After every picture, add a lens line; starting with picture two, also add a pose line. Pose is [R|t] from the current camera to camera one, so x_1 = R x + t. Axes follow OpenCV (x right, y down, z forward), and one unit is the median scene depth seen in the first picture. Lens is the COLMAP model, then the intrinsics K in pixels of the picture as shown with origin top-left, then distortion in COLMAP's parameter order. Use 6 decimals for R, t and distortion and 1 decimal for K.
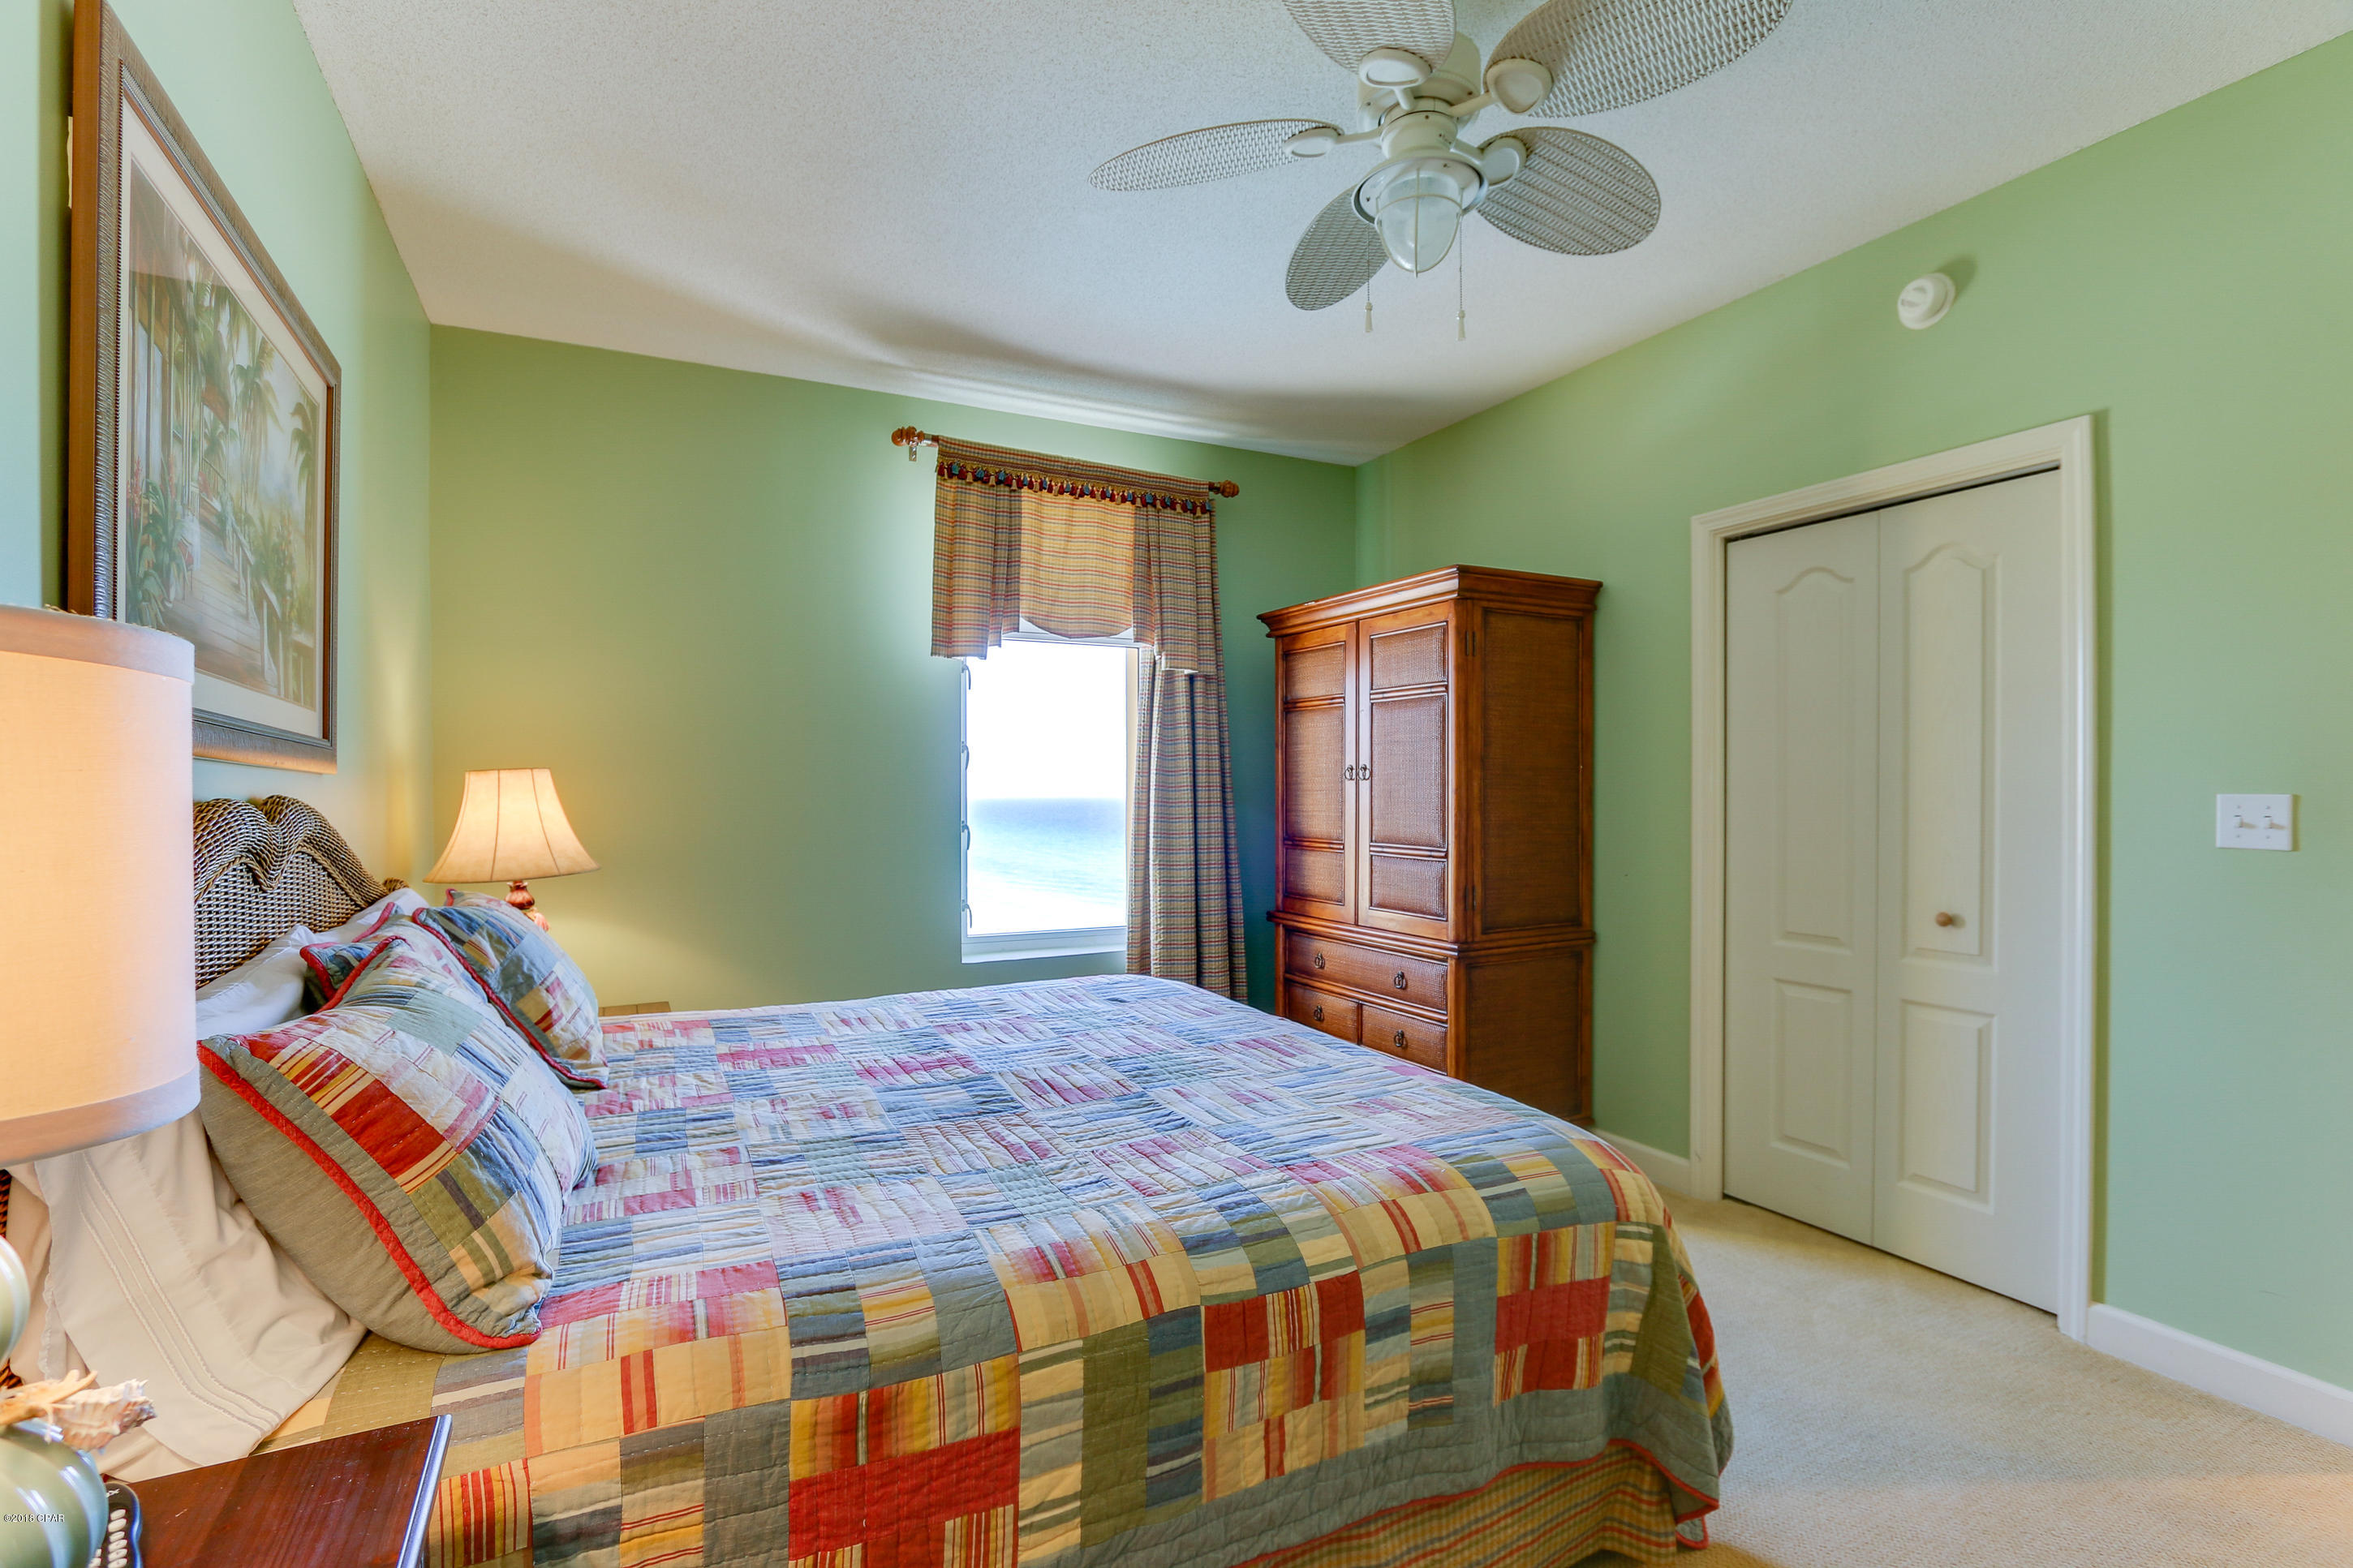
lens RADIAL K [[1088.5, 0, 1162.3], [0, 1088.5, 793.4], [0, 0, 1]] dist [-0.017999, -0.000092]
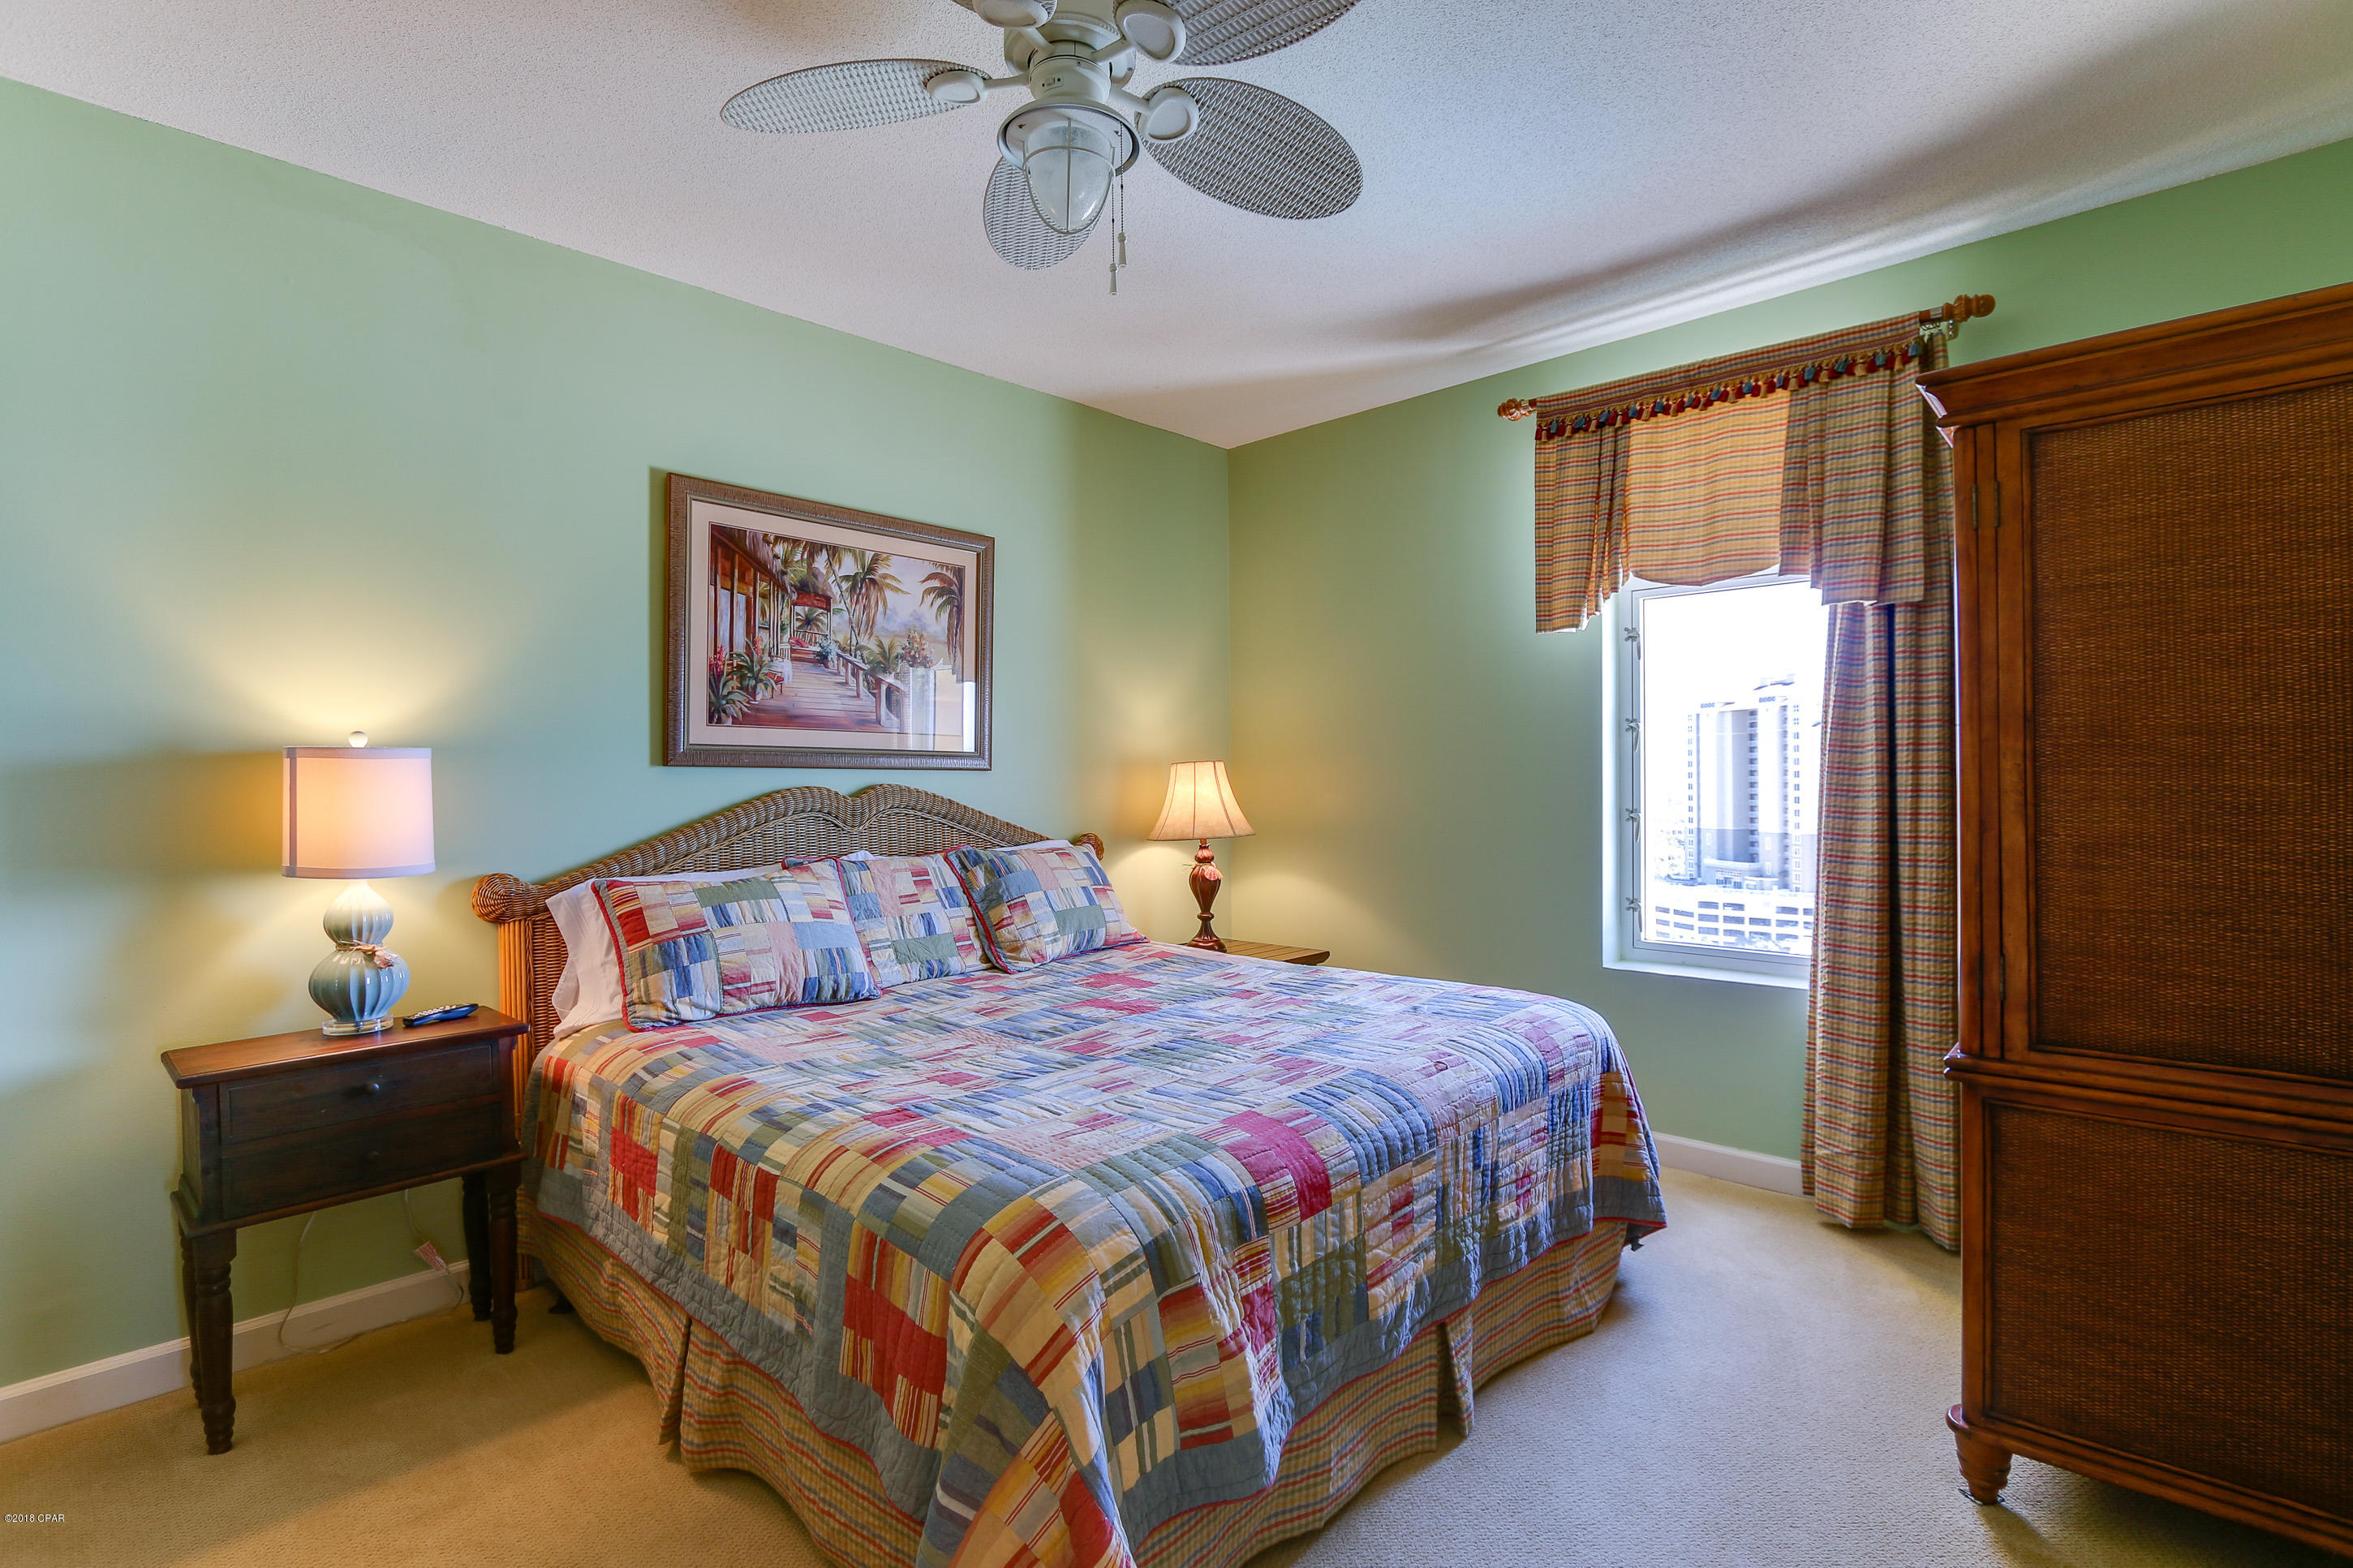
lens RADIAL K [[1088.5, 0, 1172.2], [0, 1088.5, 772.7], [0, 0, 1]] dist [-0.017999, -0.000092]
pose [[0.338591, -0.003328, -0.940928, 0.645054], [0.006828, 0.999976, -0.001080, -0.007070], [0.940909, -0.006059, 0.338606, 0.433781]]
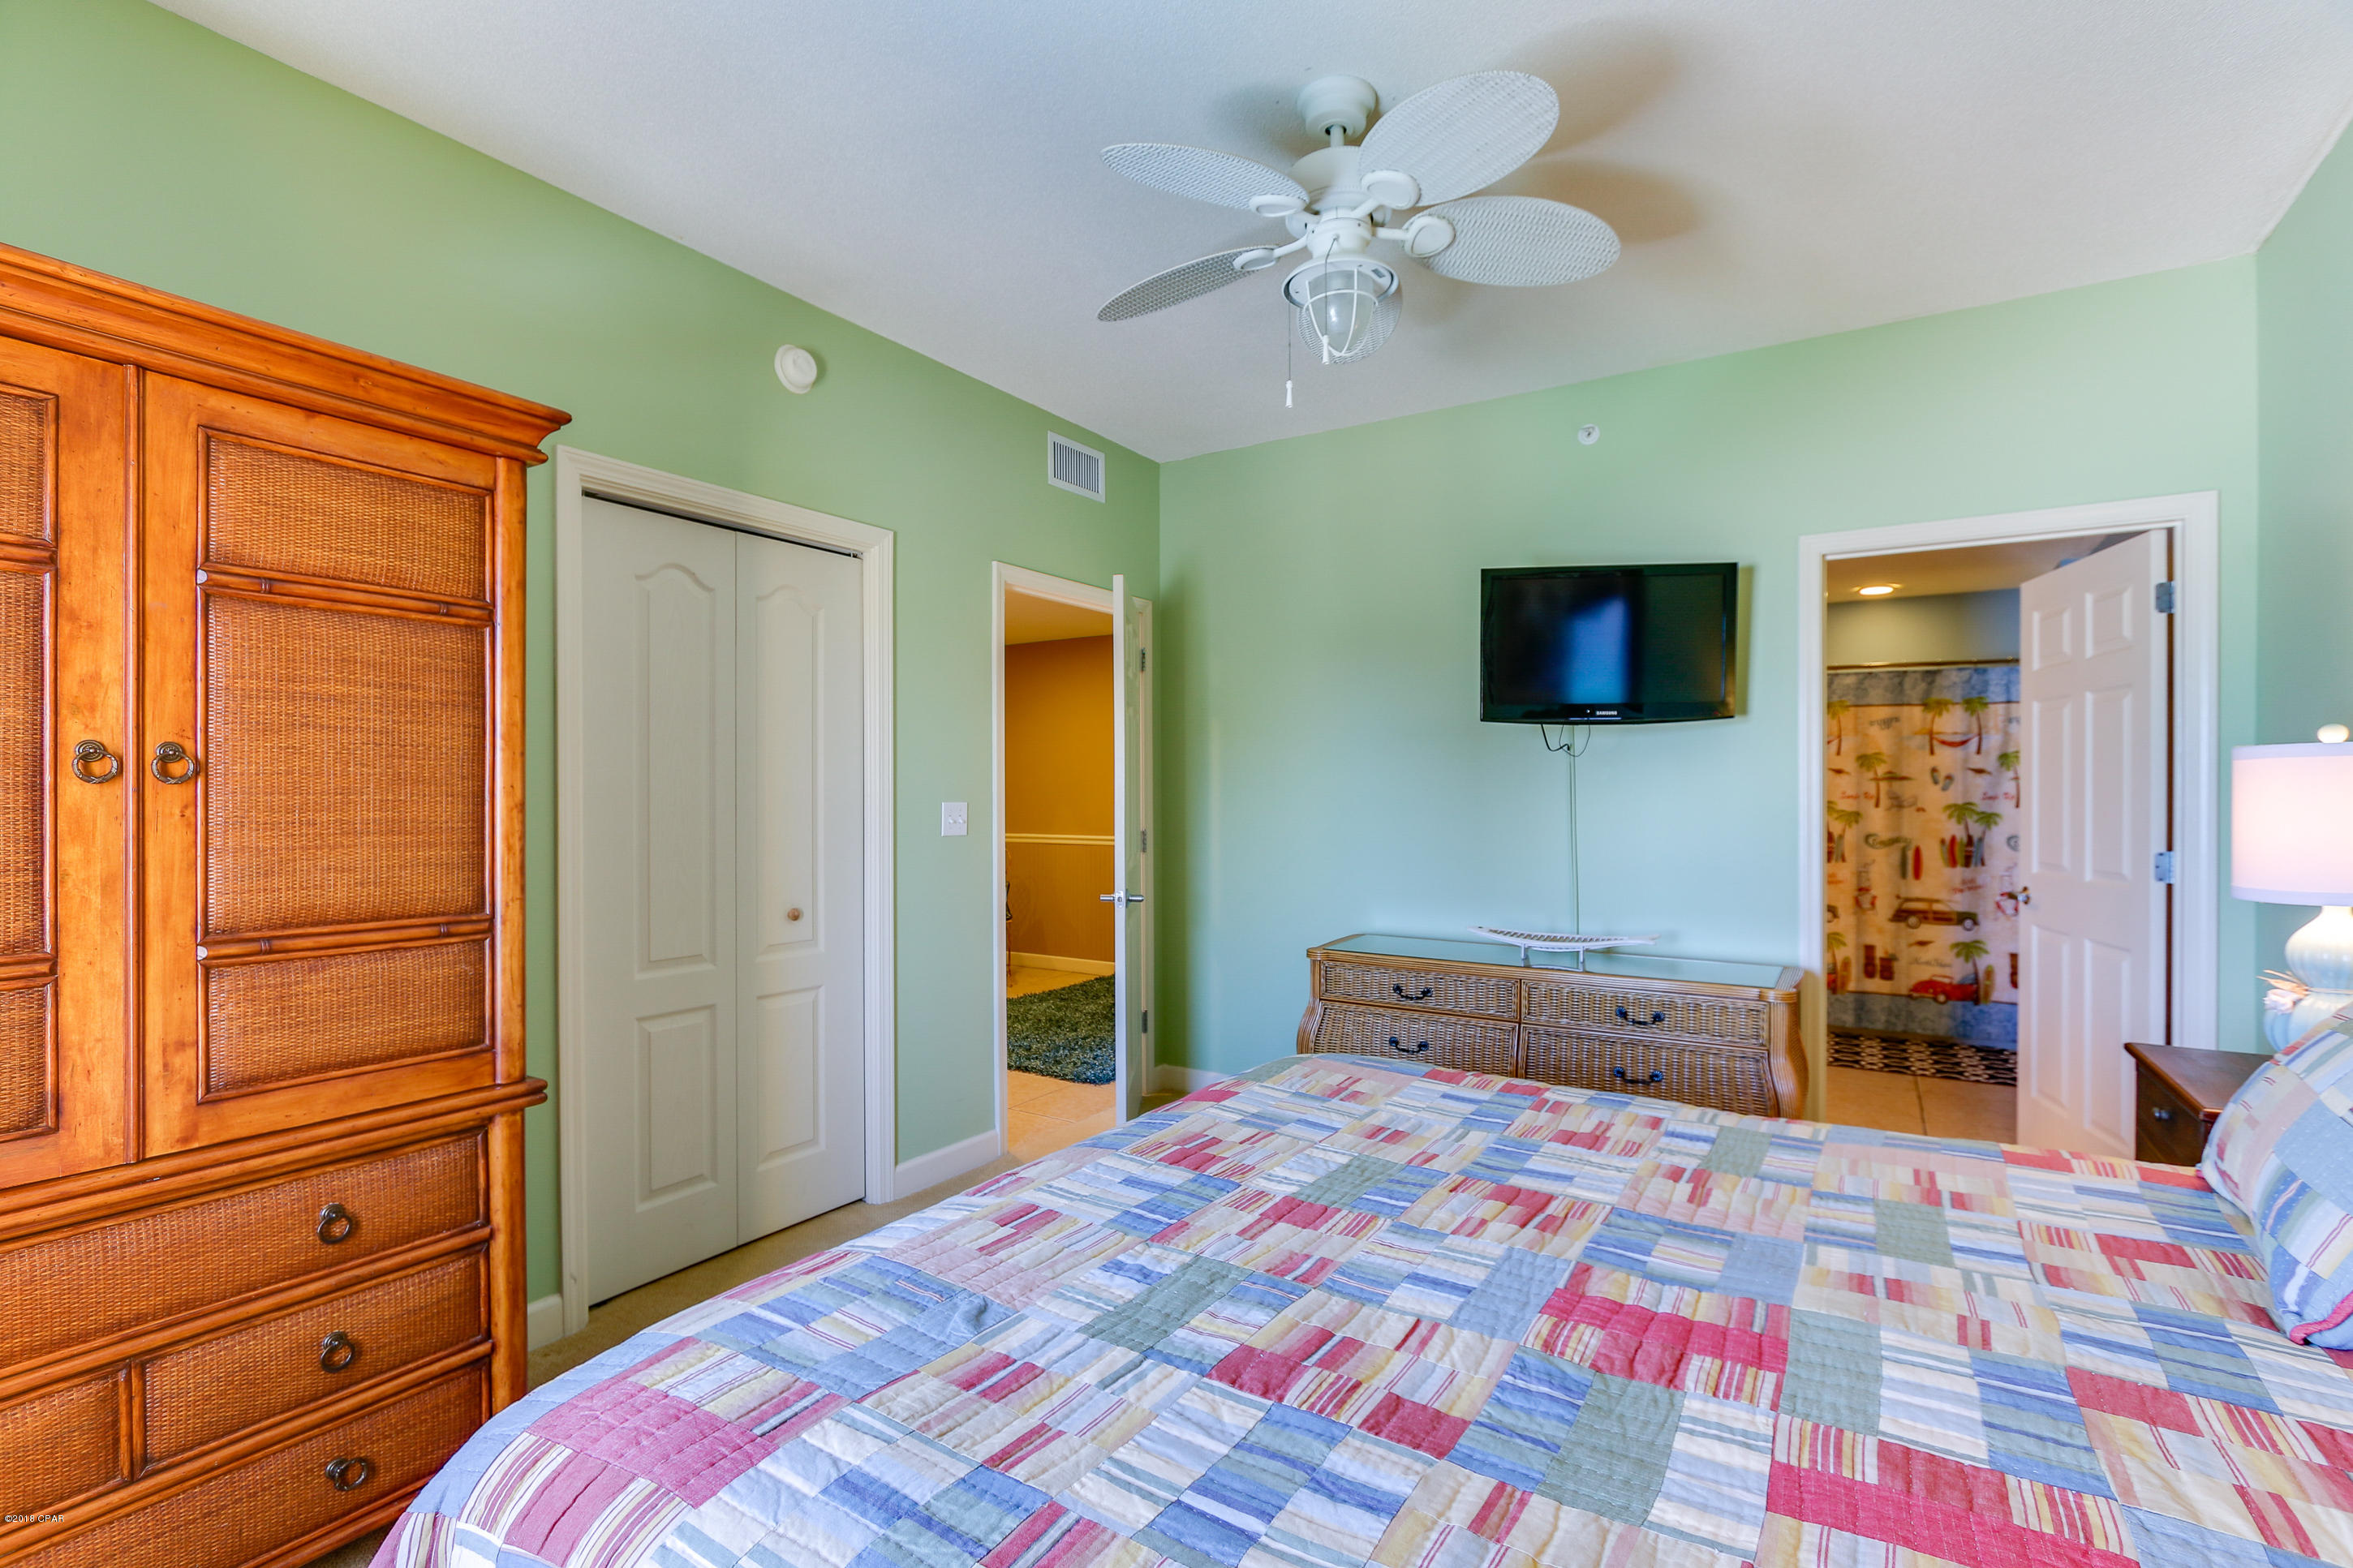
lens RADIAL K [[1088.5, 0, 1172.5], [0, 1088.5, 786.9], [0, 0, 1]] dist [-0.017999, -0.000092]
pose [[-0.517842, 0.008381, 0.855435, -0.374025], [0.007467, 0.999958, -0.005276, -0.007079], [-0.855444, 0.003655, -0.517883, 0.994867]]
